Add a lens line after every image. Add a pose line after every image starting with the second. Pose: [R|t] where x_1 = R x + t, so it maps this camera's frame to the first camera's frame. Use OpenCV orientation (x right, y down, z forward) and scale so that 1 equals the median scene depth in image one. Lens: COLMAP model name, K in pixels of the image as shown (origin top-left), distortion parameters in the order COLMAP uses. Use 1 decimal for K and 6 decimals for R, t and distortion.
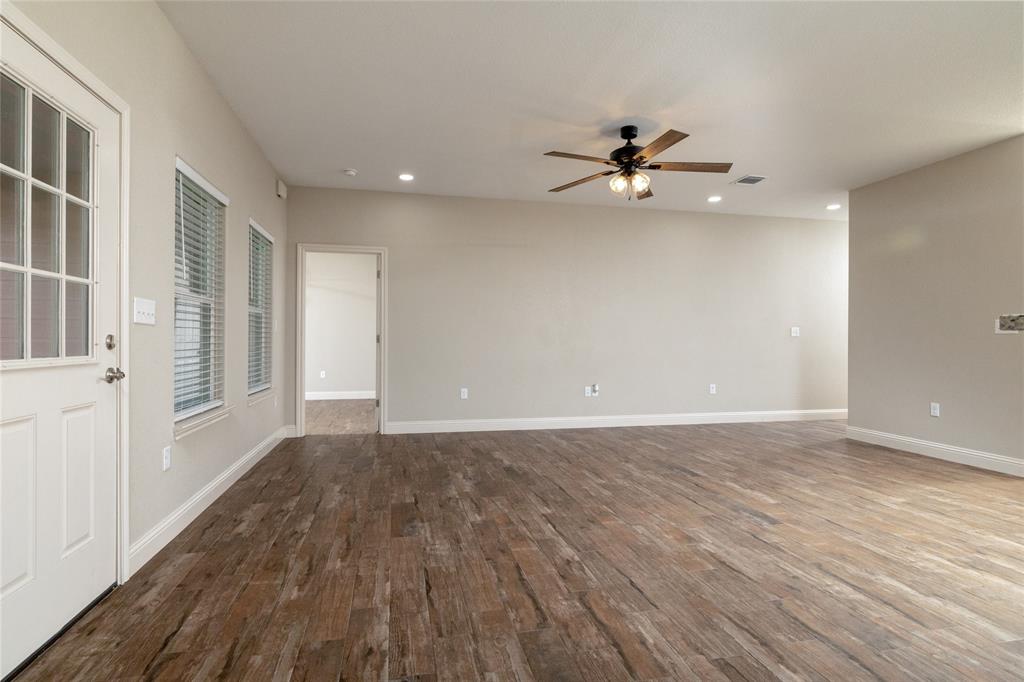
lens RADIAL K [[532.6, 0, 512.0], [0, 532.6, 341.0], [0, 0, 1]] dist [0.000256, -0.000313]
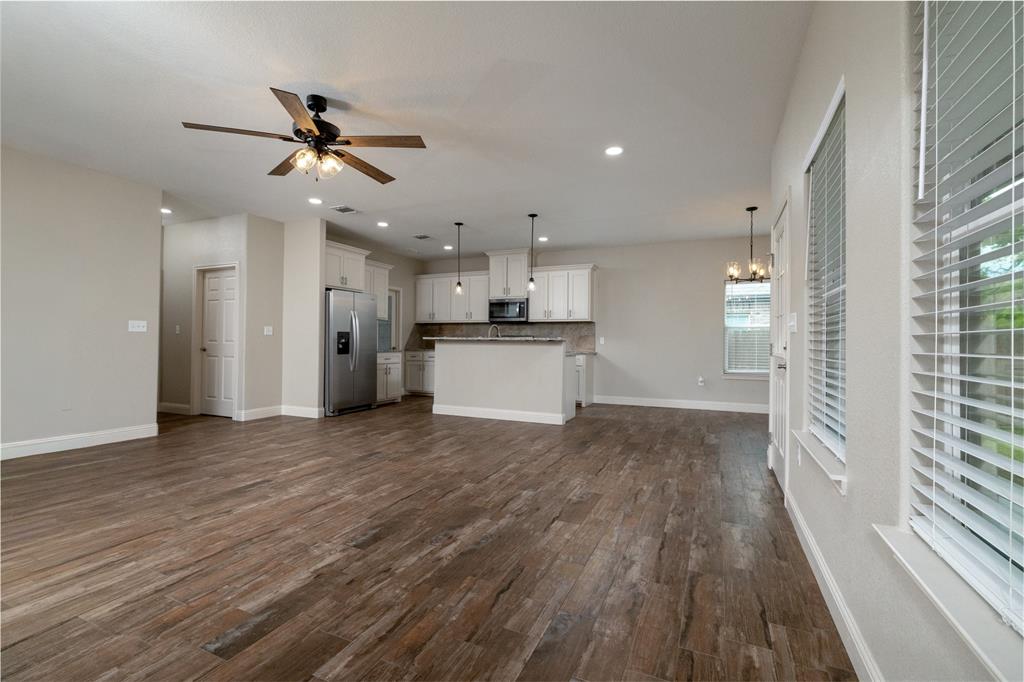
lens RADIAL K [[456.3, 0, 512.0], [0, 456.3, 341.0], [0, 0, 1]] dist [-0.000653, -0.000026]
pose [[-0.802728, -0.010983, 0.596244, -0.611325], [-0.011712, 0.999928, 0.002651, -0.004781], [-0.596230, -0.004856, -0.802799, 1.751807]]
